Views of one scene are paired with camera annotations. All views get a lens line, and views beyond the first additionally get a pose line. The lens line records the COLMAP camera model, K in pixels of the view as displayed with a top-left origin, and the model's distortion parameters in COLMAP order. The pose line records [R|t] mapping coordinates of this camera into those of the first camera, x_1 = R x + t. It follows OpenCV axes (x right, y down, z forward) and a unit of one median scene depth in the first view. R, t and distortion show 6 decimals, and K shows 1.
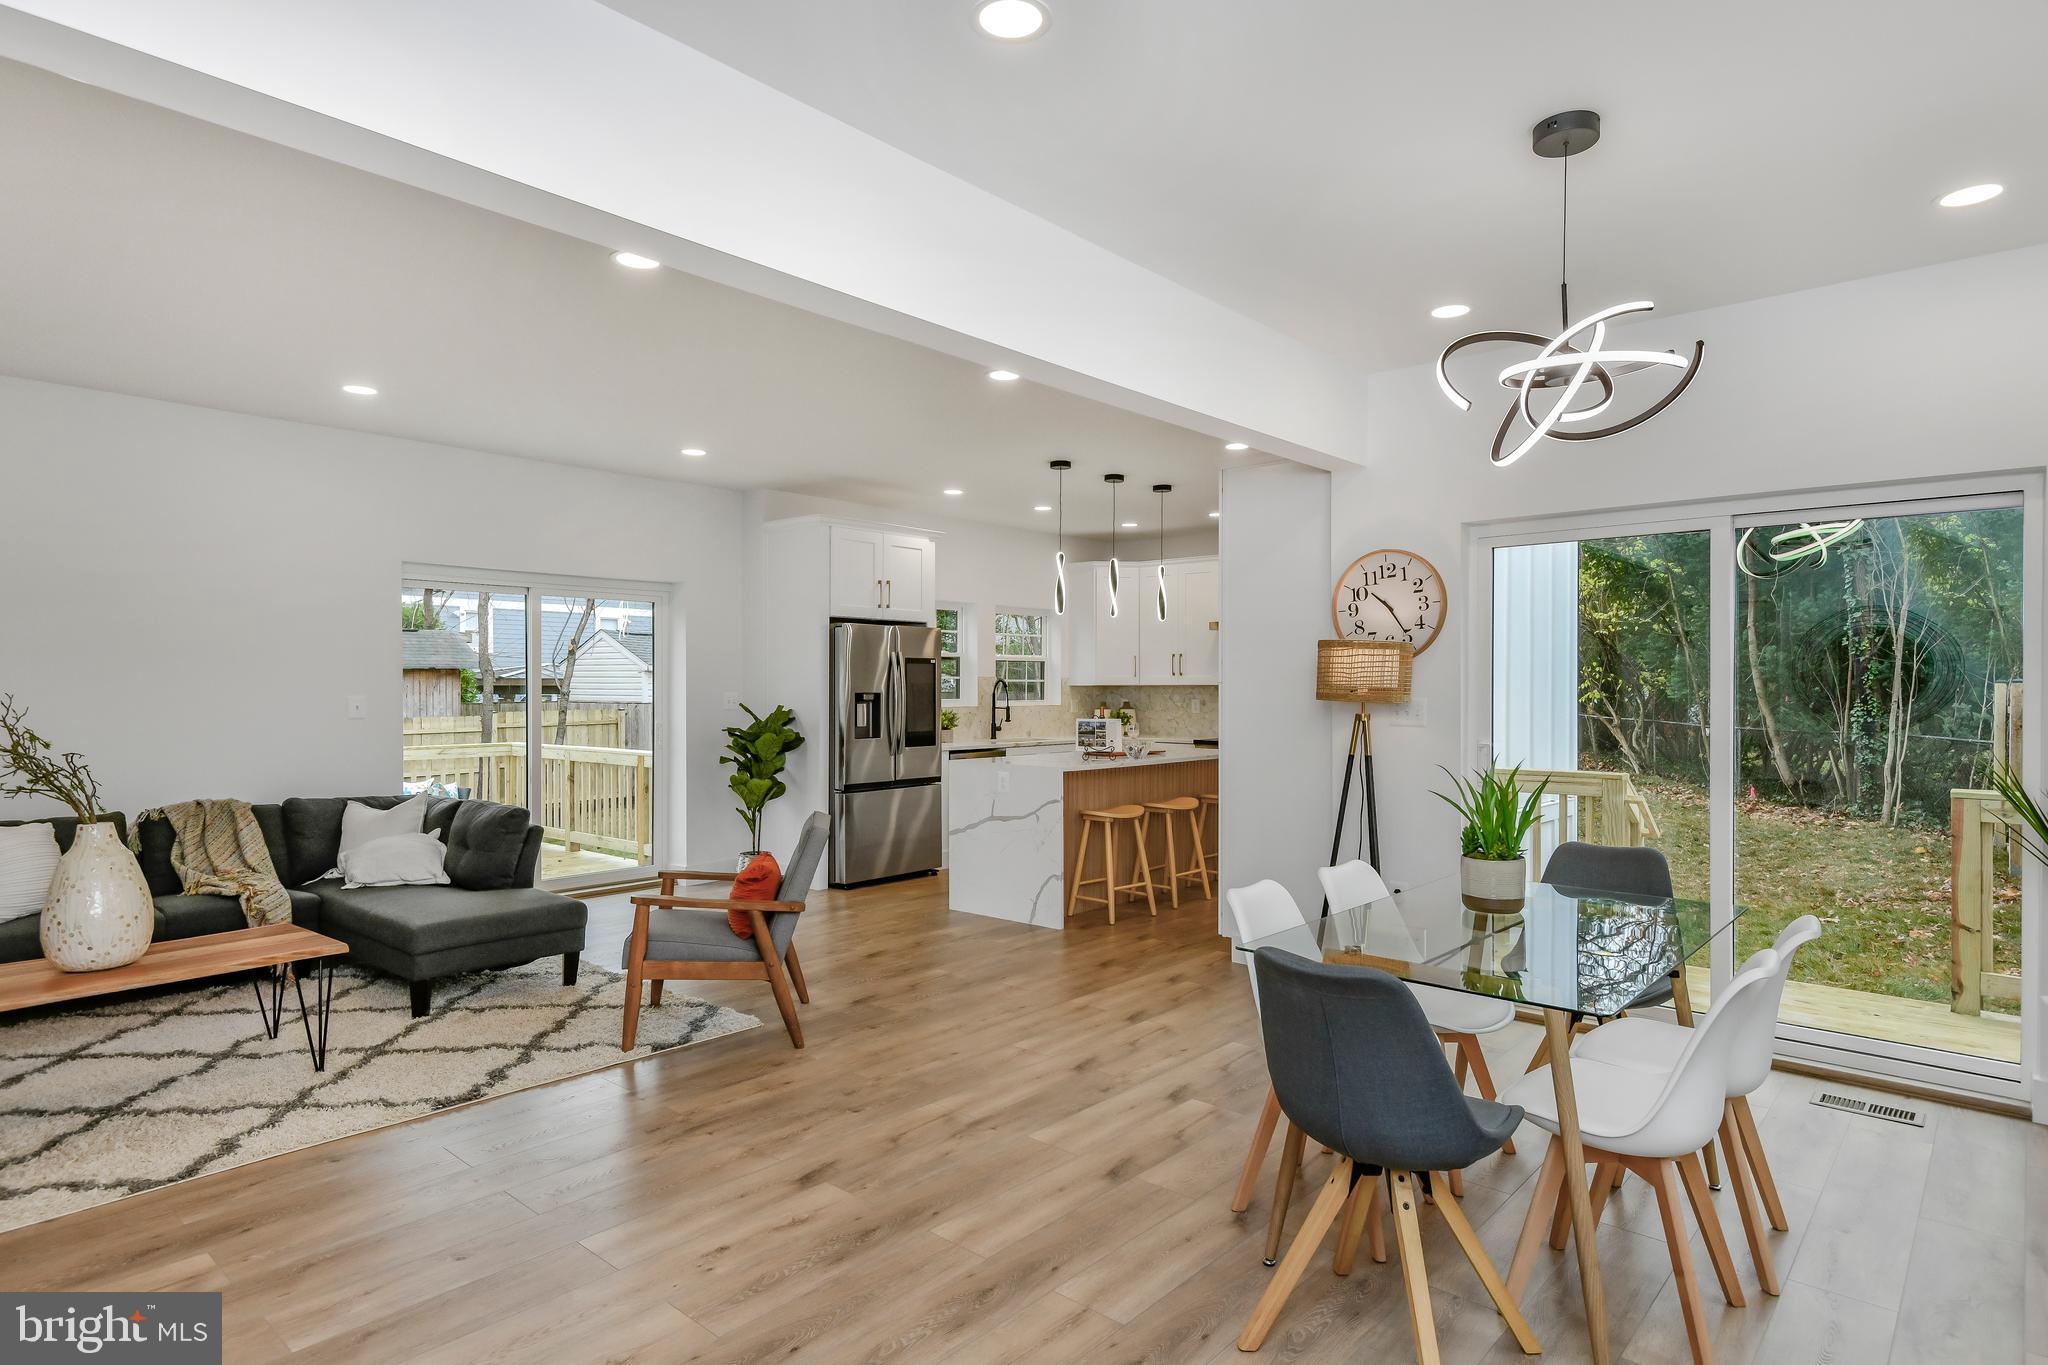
lens RADIAL K [[1133.9, 0, 1024.0], [0, 1133.9, 682.5], [0, 0, 1]] dist [0.027898, -0.000738]
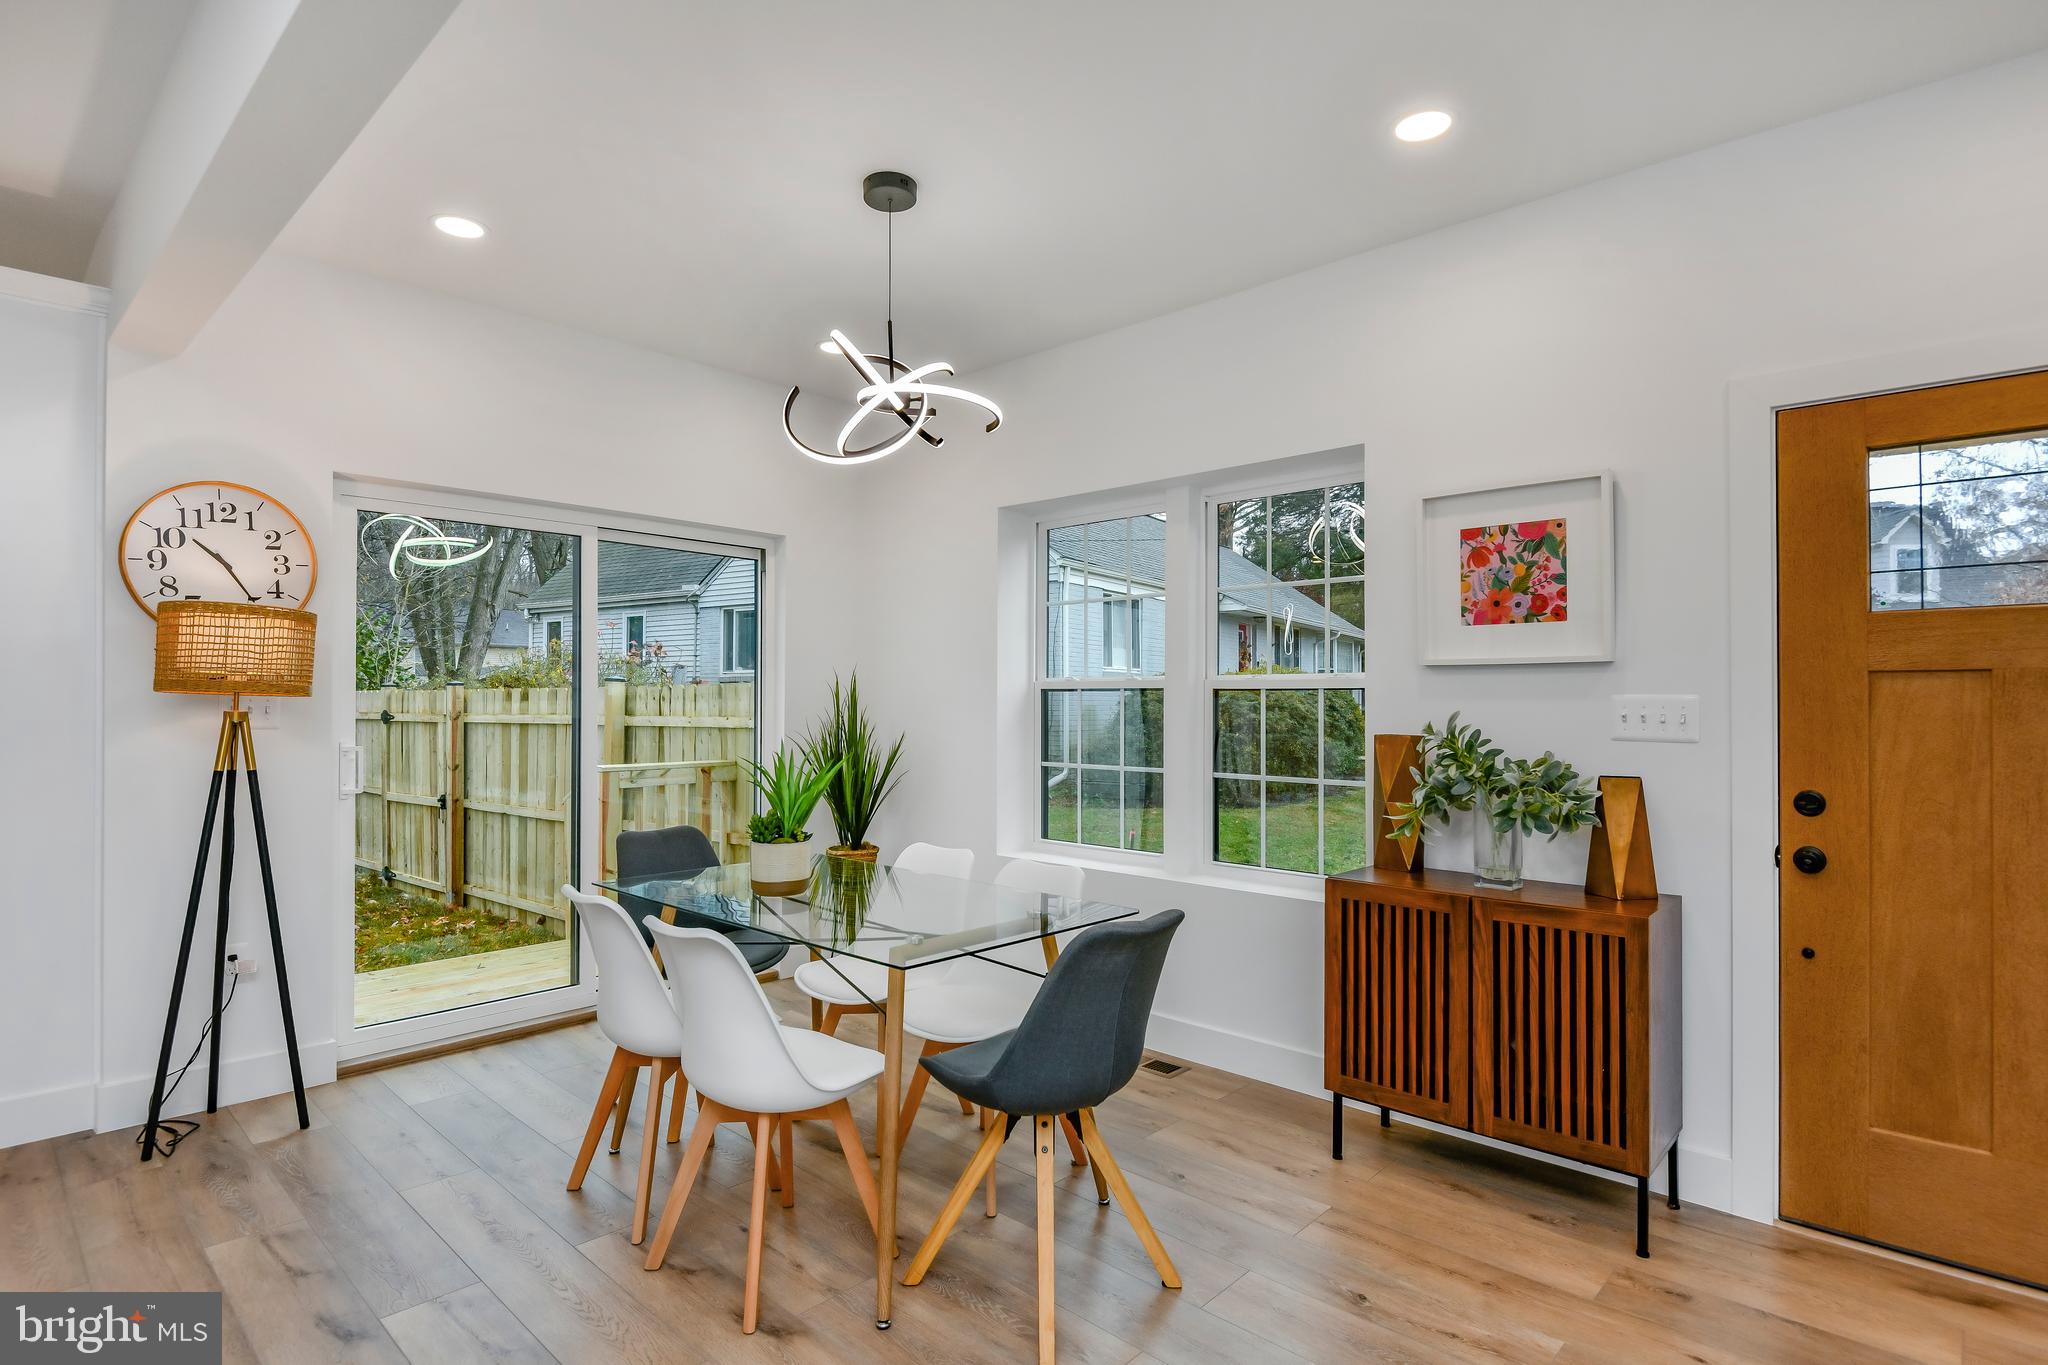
lens RADIAL K [[1028.7, 0, 1021.1], [0, 1028.7, 690.1], [0, 0, 1]] dist [-0.001094, -0.009733]
pose [[0.023125, 0.012206, 0.999658, -0.317453], [-0.004568, 0.999916, -0.012103, 0.019444], [-0.999722, -0.004287, 0.023179, 0.494288]]
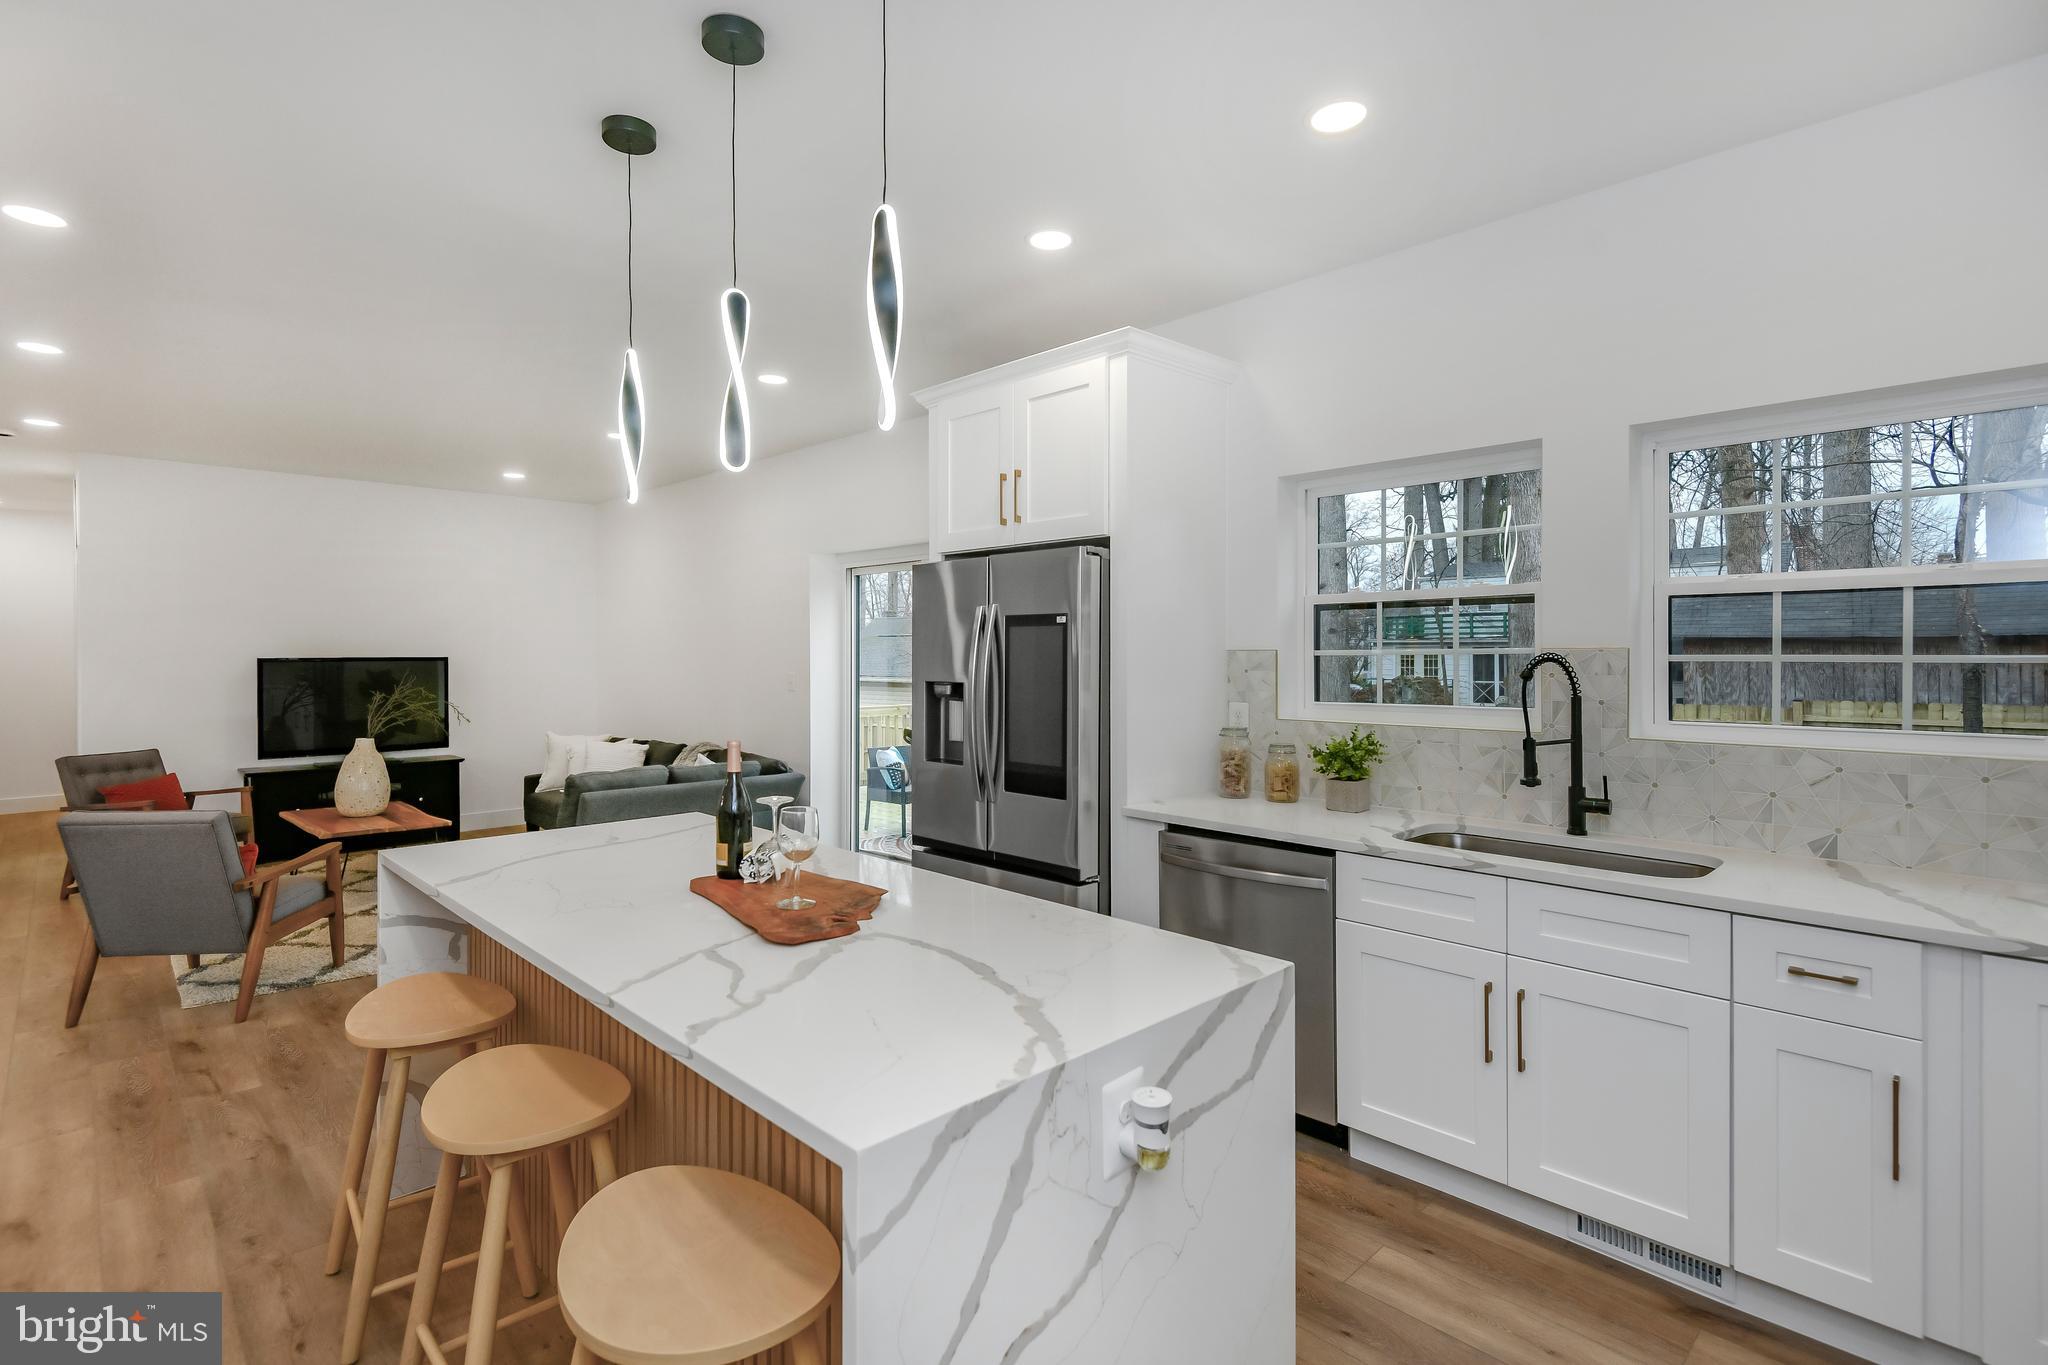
lens RADIAL K [[971.6, 0, 992.2], [0, 971.6, 664.8], [0, 0, 1]] dist [0.015624, -0.000078]
pose [[-0.086490, 0.010596, -0.996196, 0.530593], [0.002911, 0.999942, 0.010383, -0.006989], [0.996248, -0.002002, -0.086516, 1.668852]]
